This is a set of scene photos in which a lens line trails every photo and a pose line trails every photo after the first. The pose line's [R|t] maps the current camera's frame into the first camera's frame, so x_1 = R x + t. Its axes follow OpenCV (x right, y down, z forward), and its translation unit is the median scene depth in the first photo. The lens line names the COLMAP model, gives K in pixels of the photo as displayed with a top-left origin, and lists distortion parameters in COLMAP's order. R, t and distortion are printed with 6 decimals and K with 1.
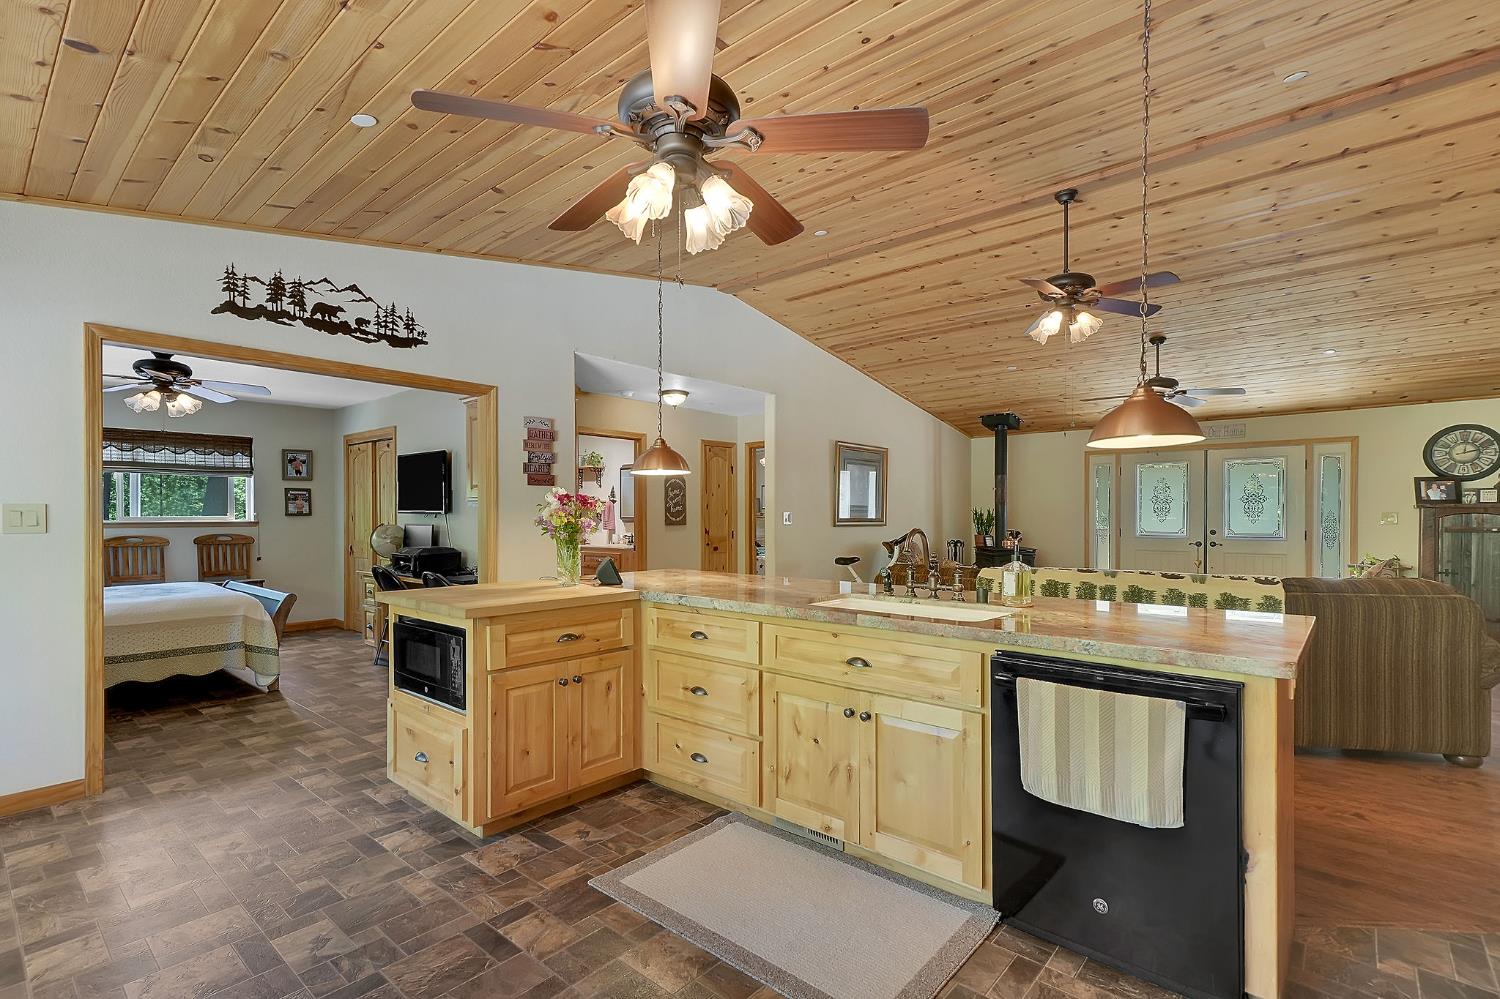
lens RADIAL K [[747.3, 0, 726.8], [0, 747.3, 512.6], [0, 0, 1]] dist [0.020489, 0.000079]
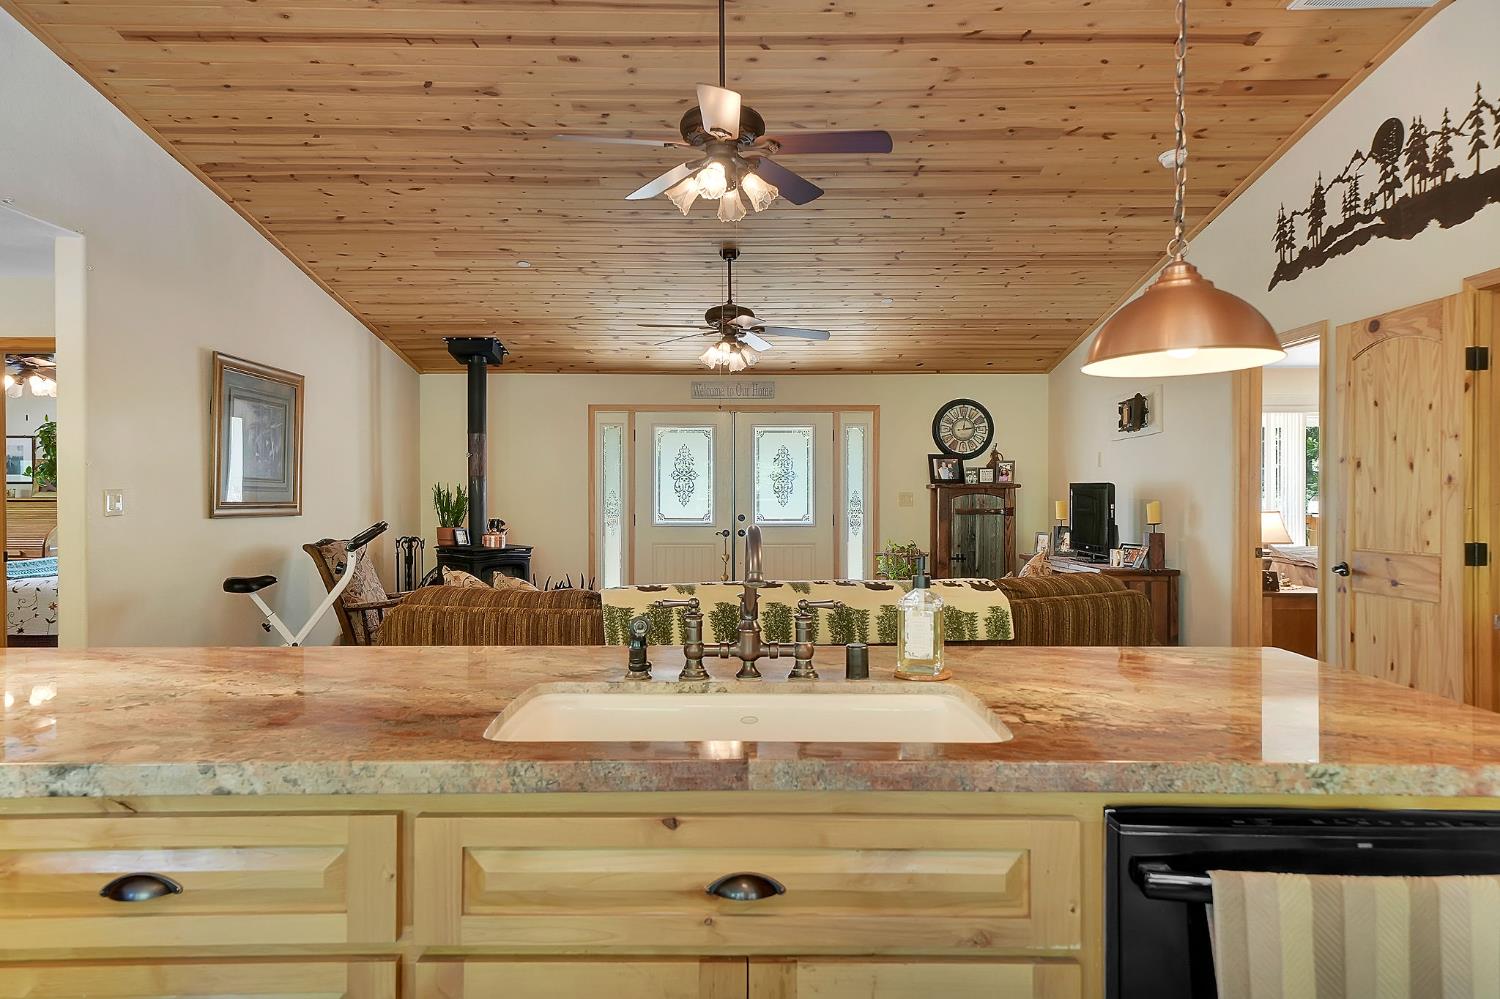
lens RADIAL K [[1031.0, 0, 787.0], [0, 1031.0, 494.1], [0, 0, 1]] dist [0.033824, -0.001747]
pose [[0.730311, 0.001314, 0.683114, -0.059313], [-0.002332, 0.999997, 0.000569, 0.000976], [-0.683111, -0.002009, 0.730312, 0.218118]]
